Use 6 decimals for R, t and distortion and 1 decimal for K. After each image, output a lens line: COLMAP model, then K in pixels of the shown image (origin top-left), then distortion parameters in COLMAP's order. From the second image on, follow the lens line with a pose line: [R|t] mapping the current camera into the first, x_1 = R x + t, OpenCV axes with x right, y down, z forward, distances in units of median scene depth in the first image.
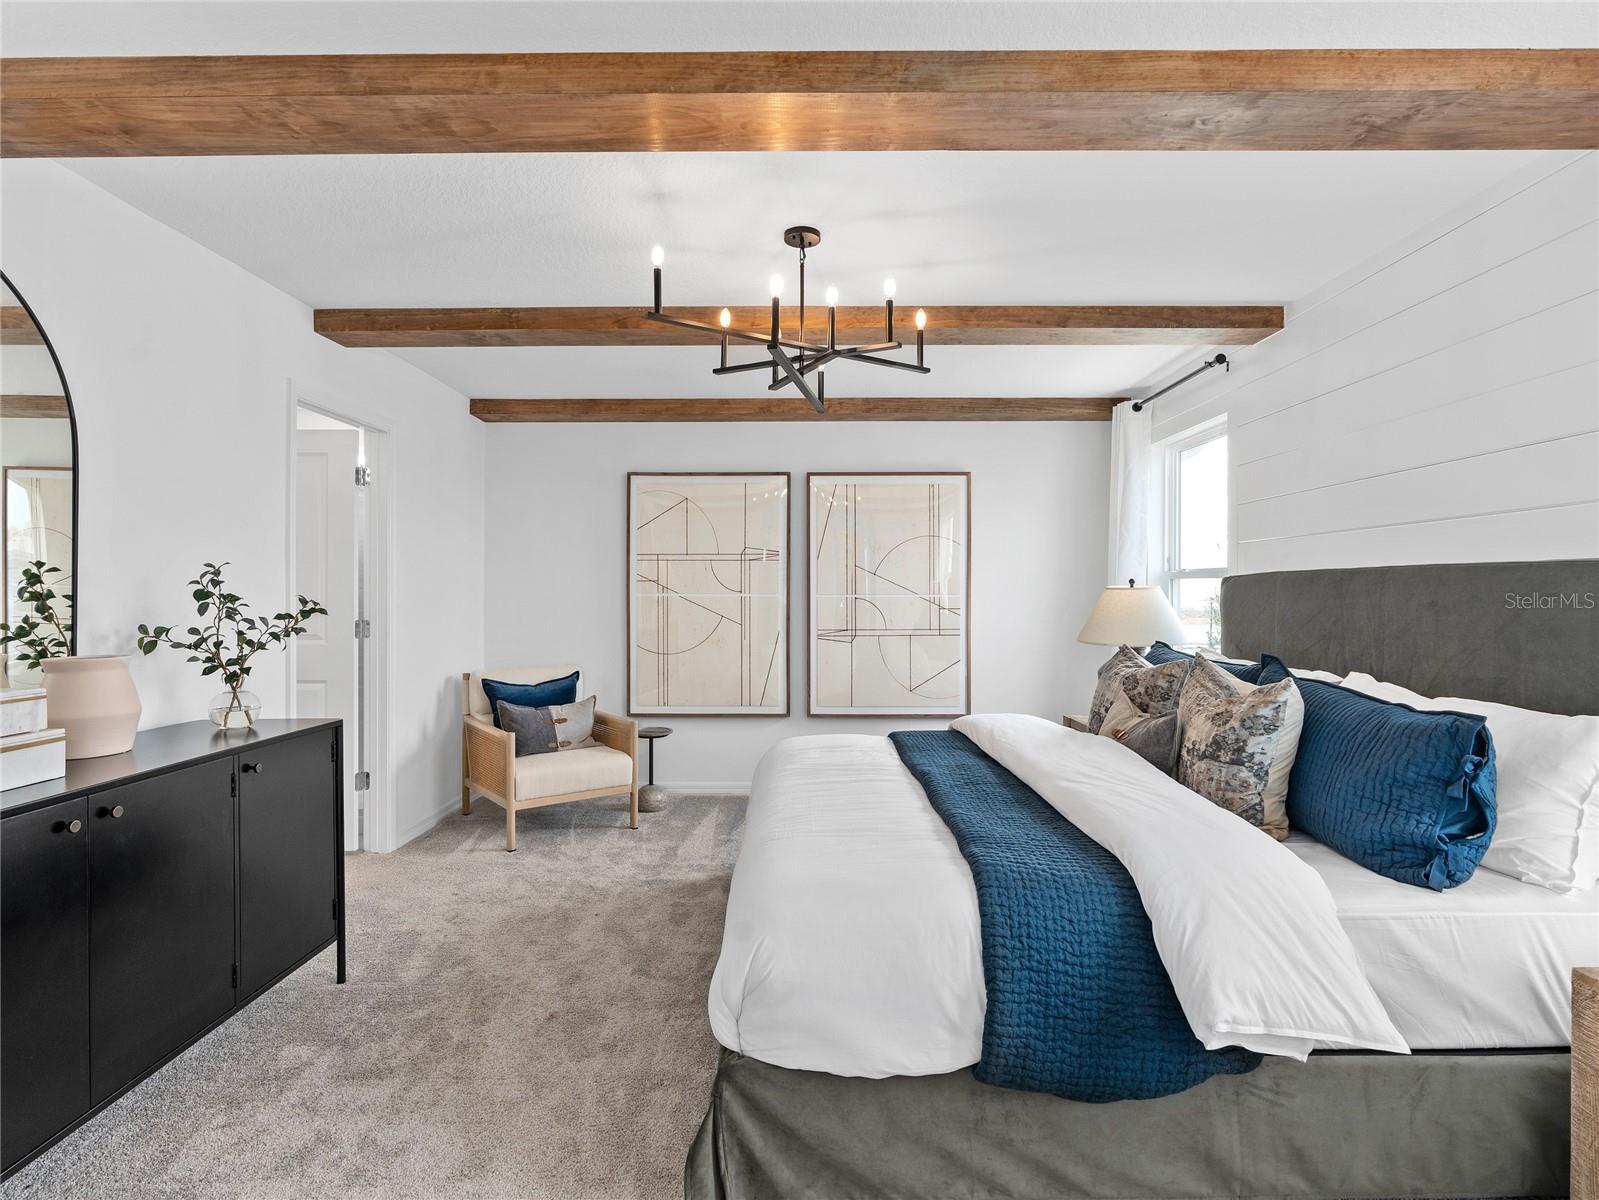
lens RADIAL K [[820.4, 0, 798.2], [0, 820.4, 591.0], [0, 0, 1]] dist [-0.016208, 0.008153]
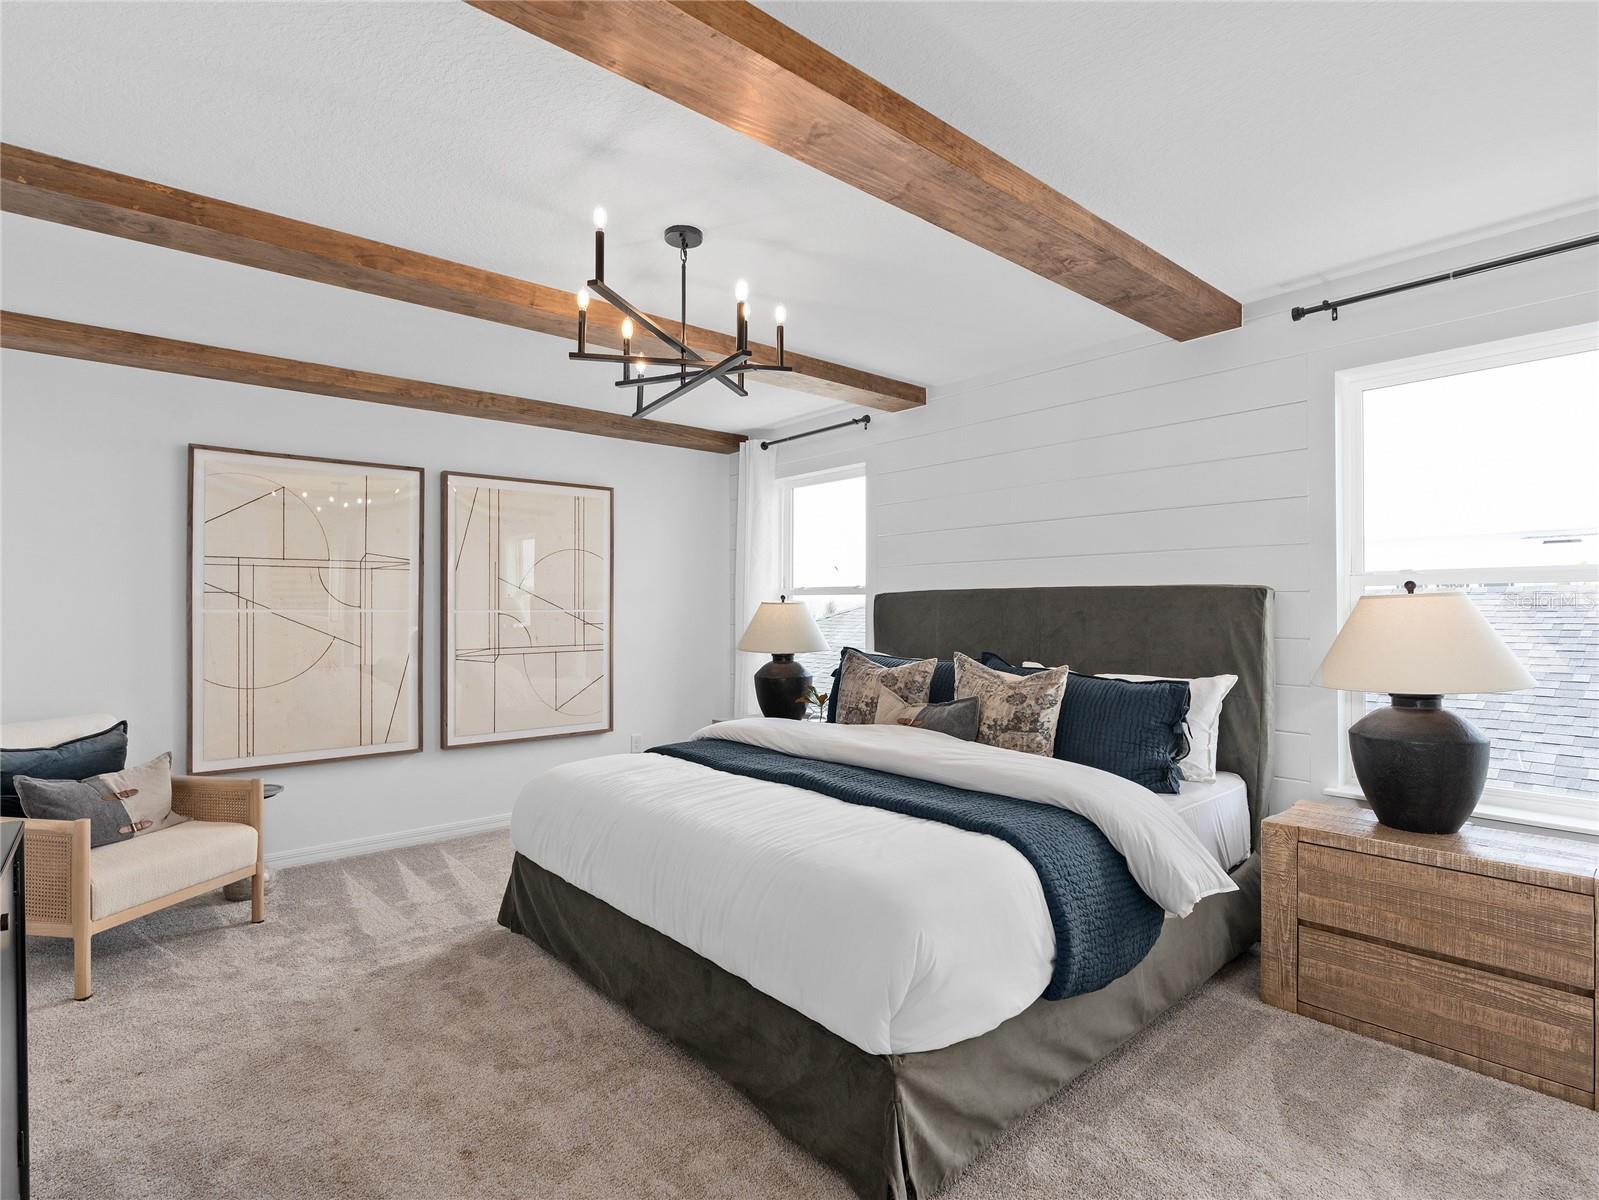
lens RADIAL K [[807.3, 0, 798.3], [0, 807.3, 603.4], [0, 0, 1]] dist [-0.014508, 0.005900]
pose [[0.753713, 0.002166, 0.657200, -0.406513], [0.001425, 0.999987, -0.004929, 0.003120], [-0.657202, 0.004652, 0.753700, 0.156815]]
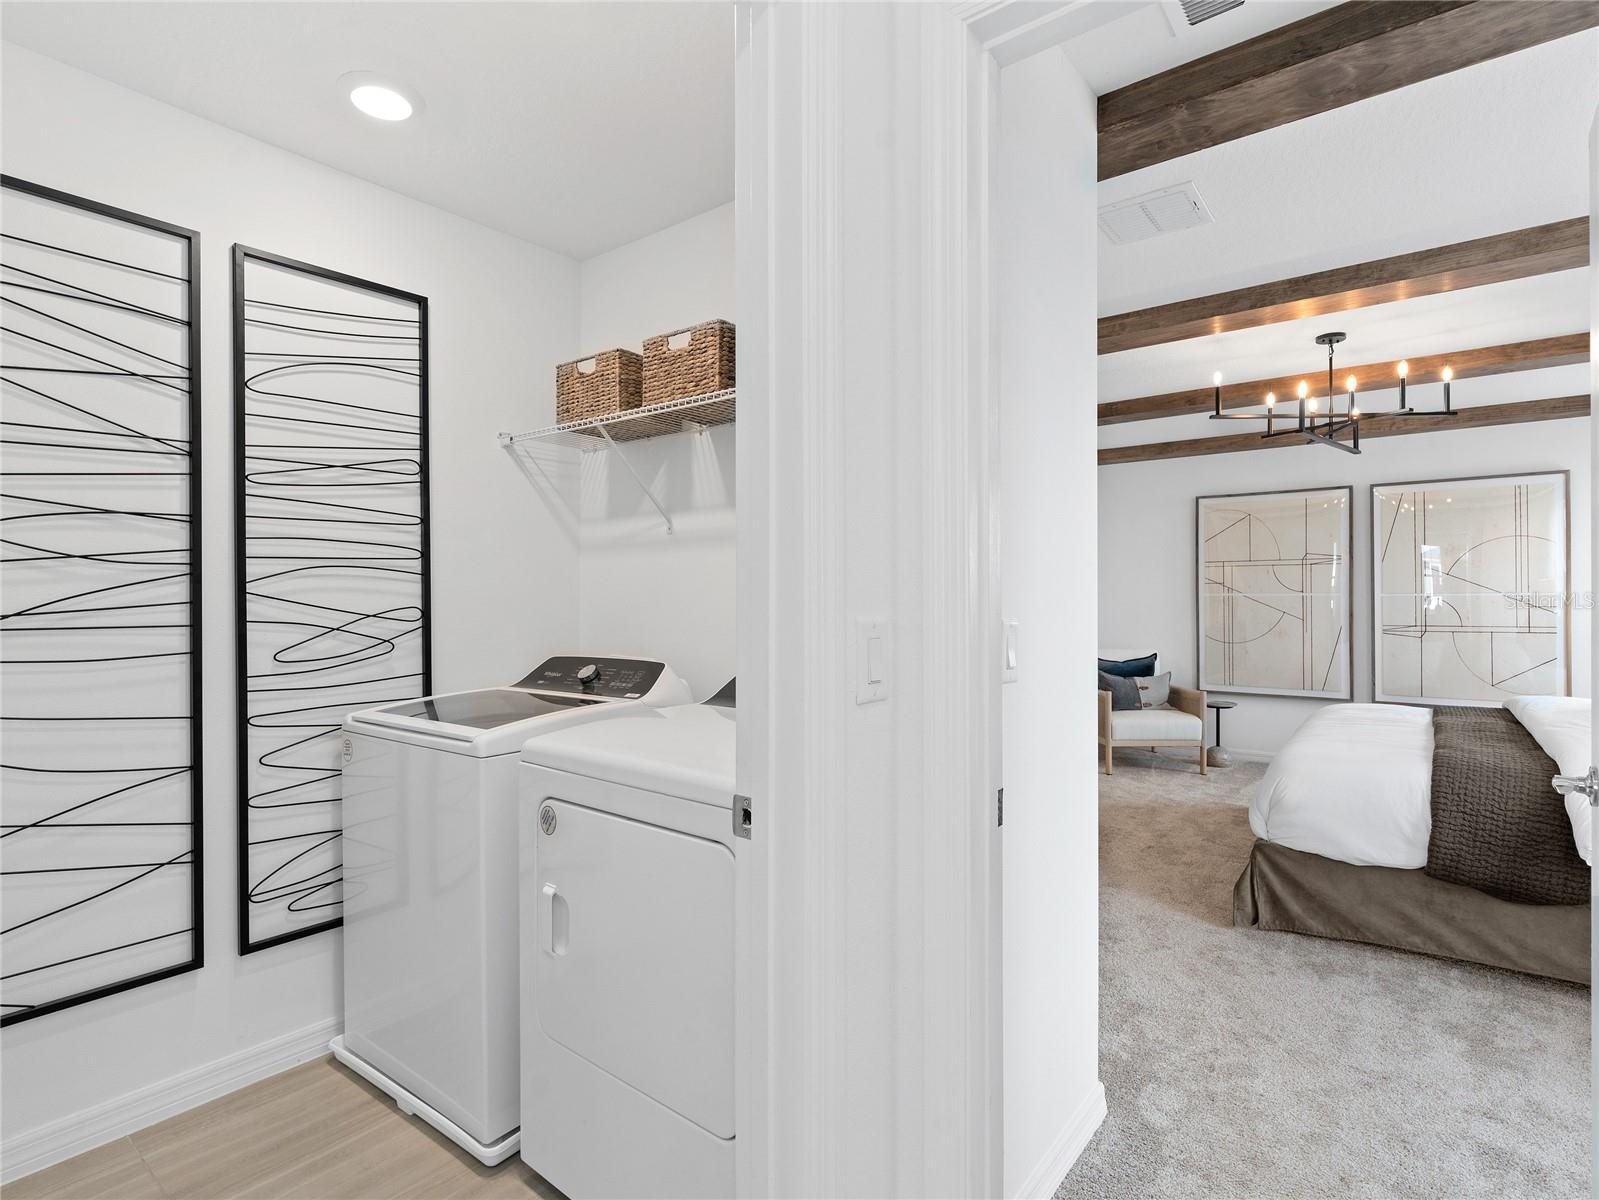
lens RADIAL K [[820.4, 0, 798.2], [0, 820.4, 591.0], [0, 0, 1]] dist [-0.016208, 0.008153]
pose [[0.792830, -0.006091, -0.609413, 0.104233], [0.002698, 0.999975, -0.006484, 0.008720], [0.609437, 0.003497, 0.792827, -0.536907]]
